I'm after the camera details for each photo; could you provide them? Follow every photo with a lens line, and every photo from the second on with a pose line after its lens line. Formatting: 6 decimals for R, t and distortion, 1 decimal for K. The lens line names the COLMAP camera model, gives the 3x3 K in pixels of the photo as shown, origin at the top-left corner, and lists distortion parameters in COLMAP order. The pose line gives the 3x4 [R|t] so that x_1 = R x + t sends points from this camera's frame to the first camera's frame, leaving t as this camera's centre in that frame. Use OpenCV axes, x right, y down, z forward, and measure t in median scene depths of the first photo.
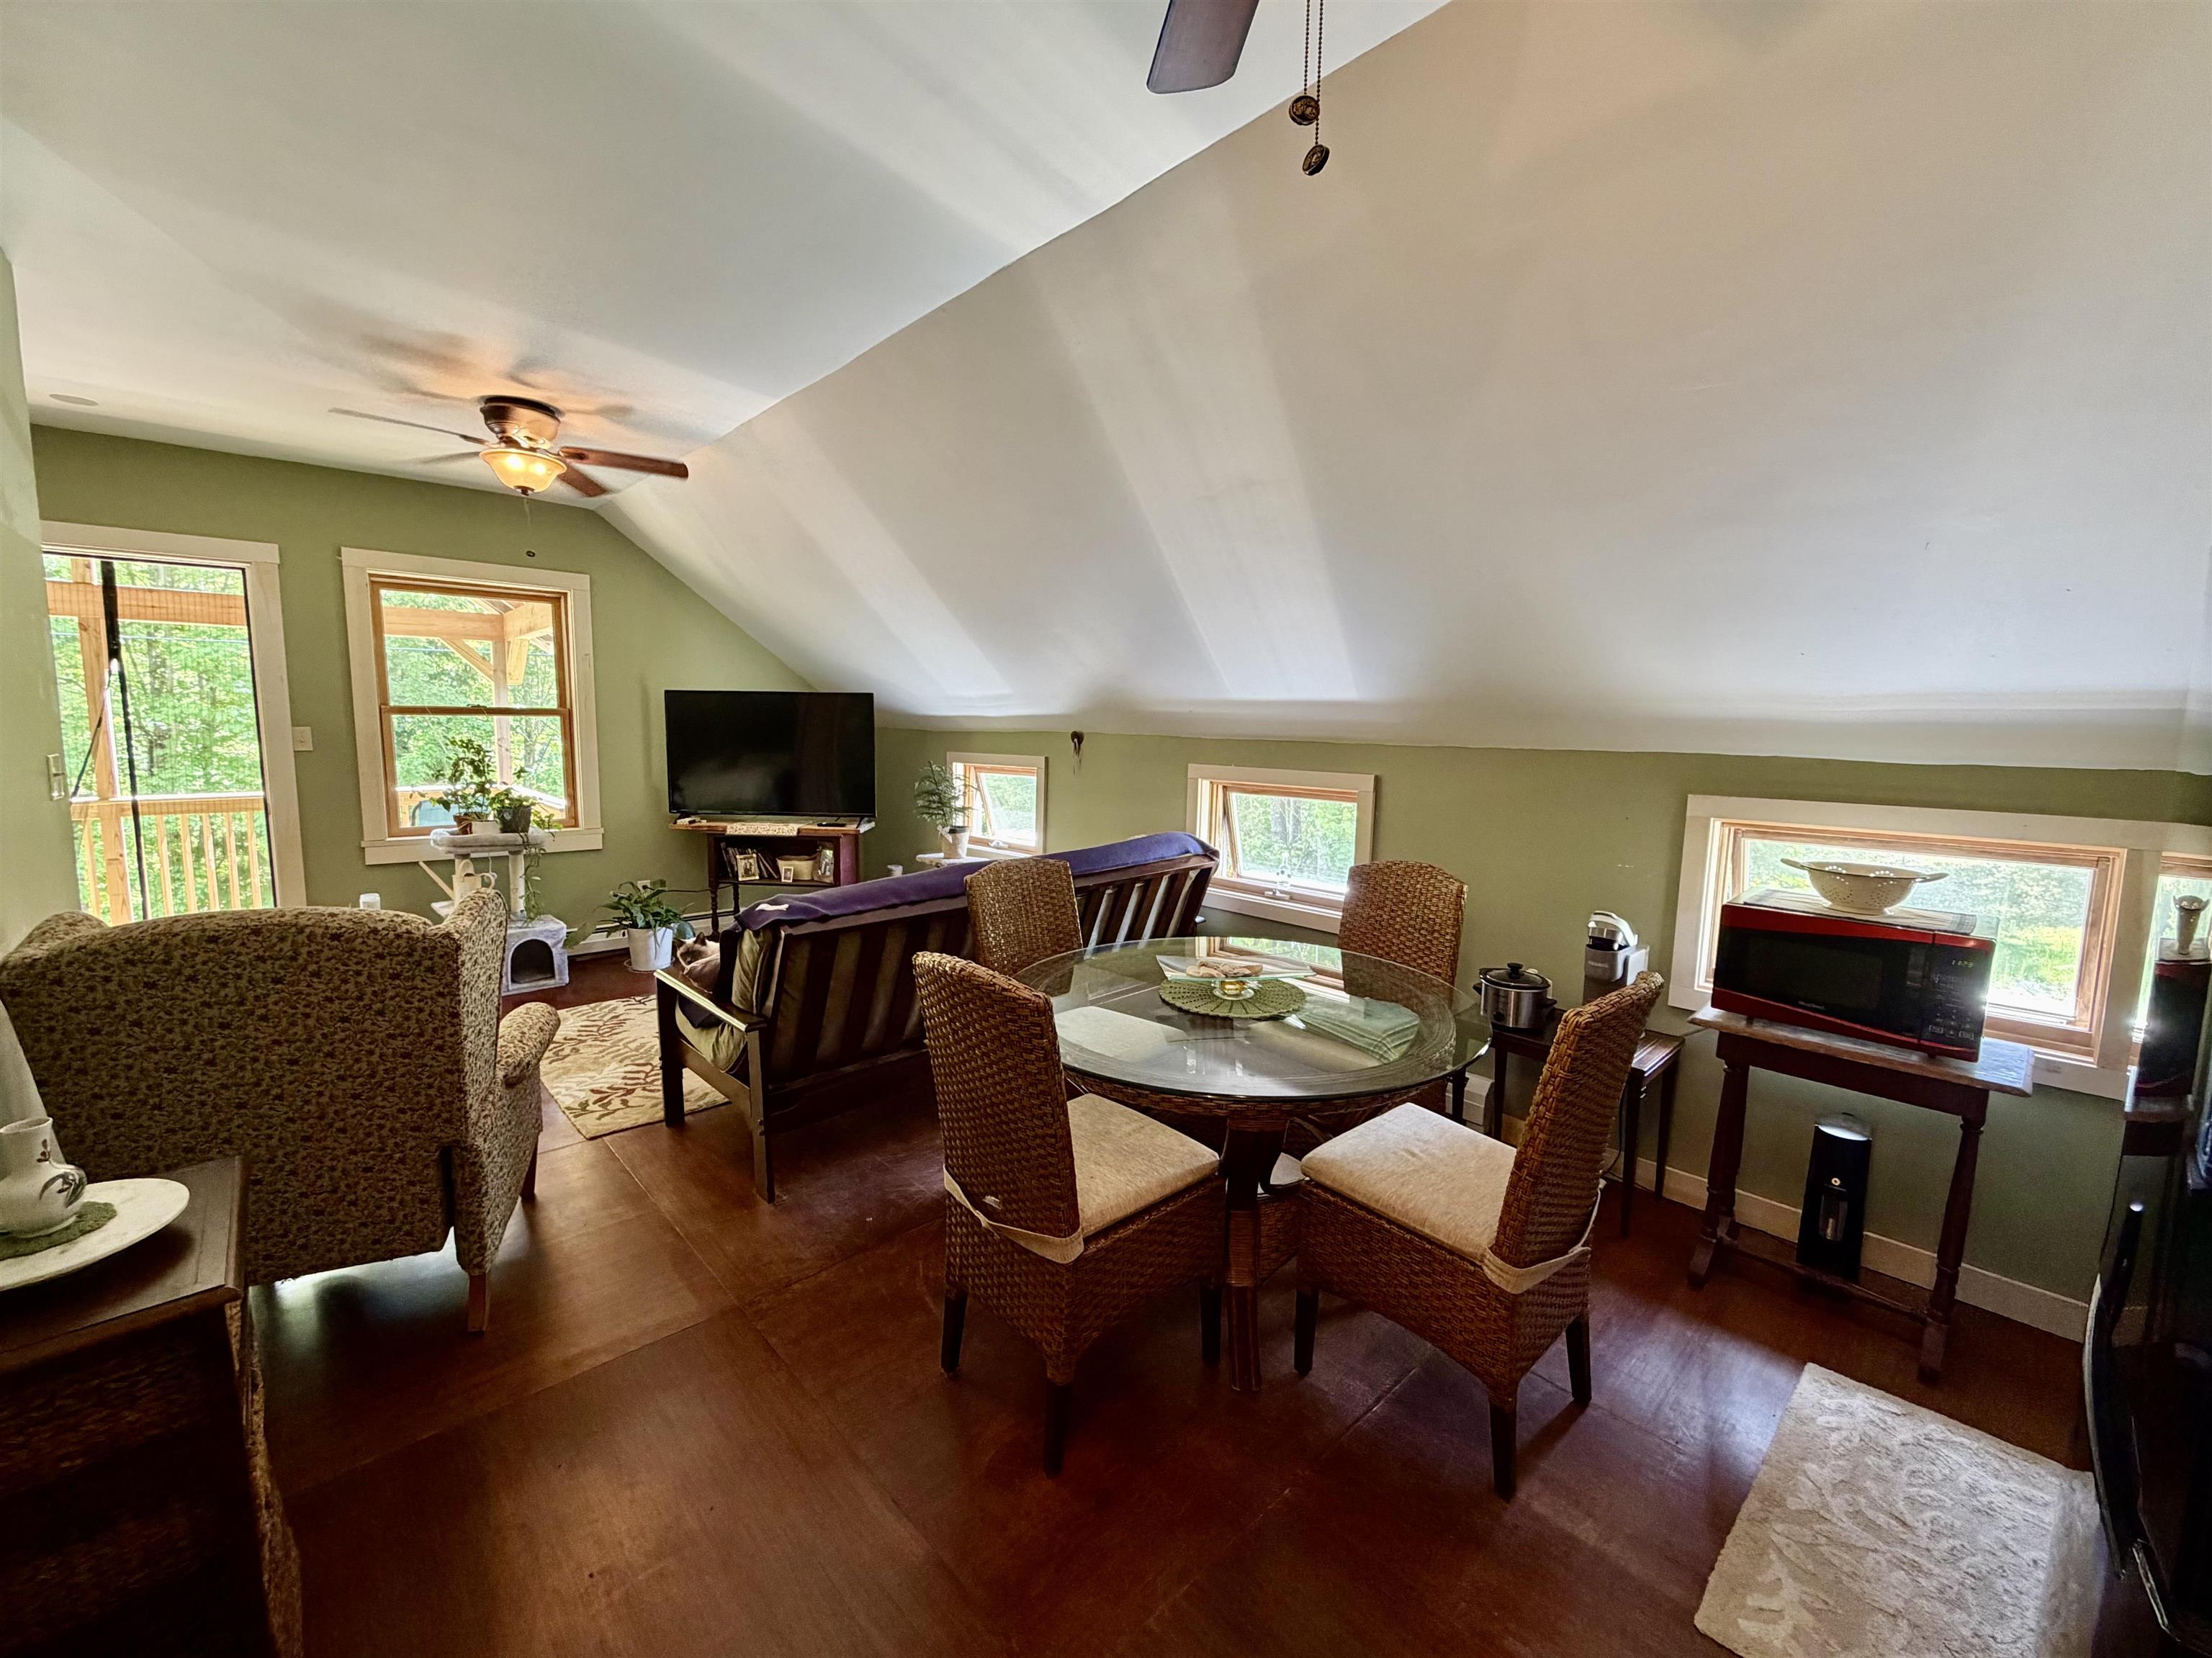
lens RADIAL K [[908.2, 0, 1099.4], [0, 908.2, 827.6], [0, 0, 1]] dist [-0.010865, 0.000036]
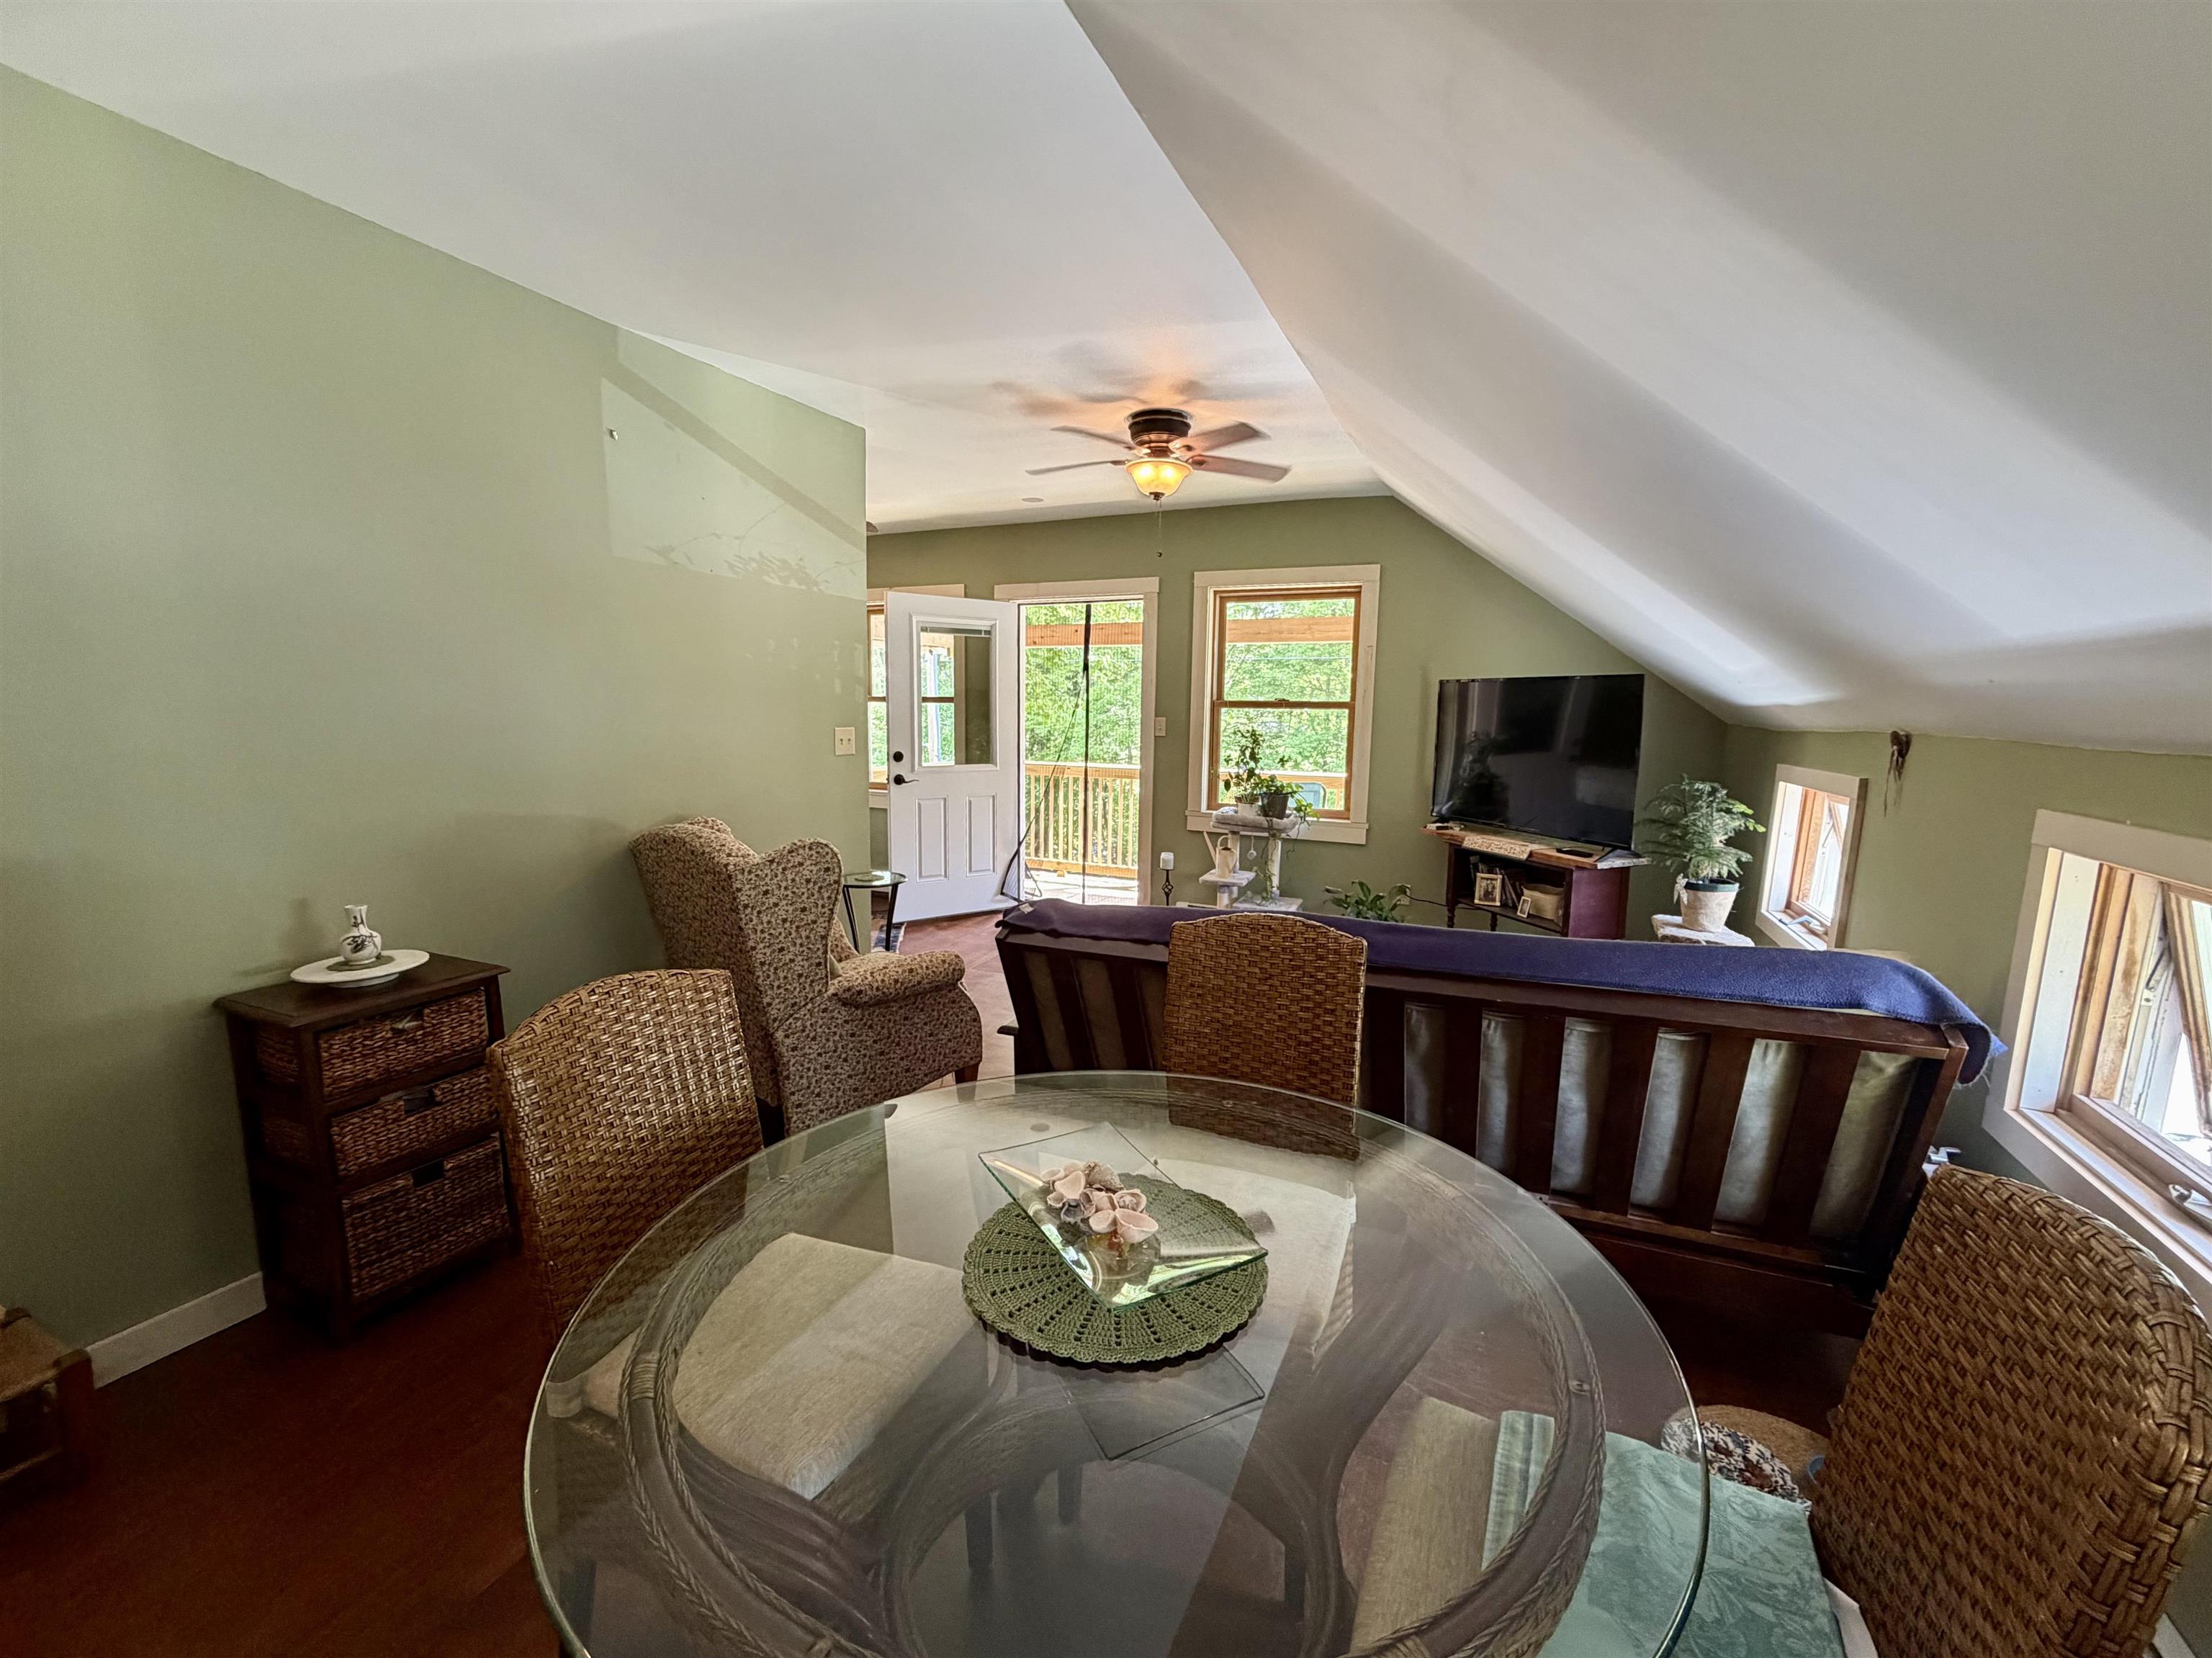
lens RADIAL K [[908.2, 0, 1099.4], [0, 908.2, 827.6], [0, 0, 1]] dist [-0.010865, 0.000036]
pose [[0.381111, 0.111446, -0.917788, 0.268911], [-0.115686, 0.990654, 0.072255, -0.035870], [0.917263, 0.078638, 0.390442, 0.391068]]
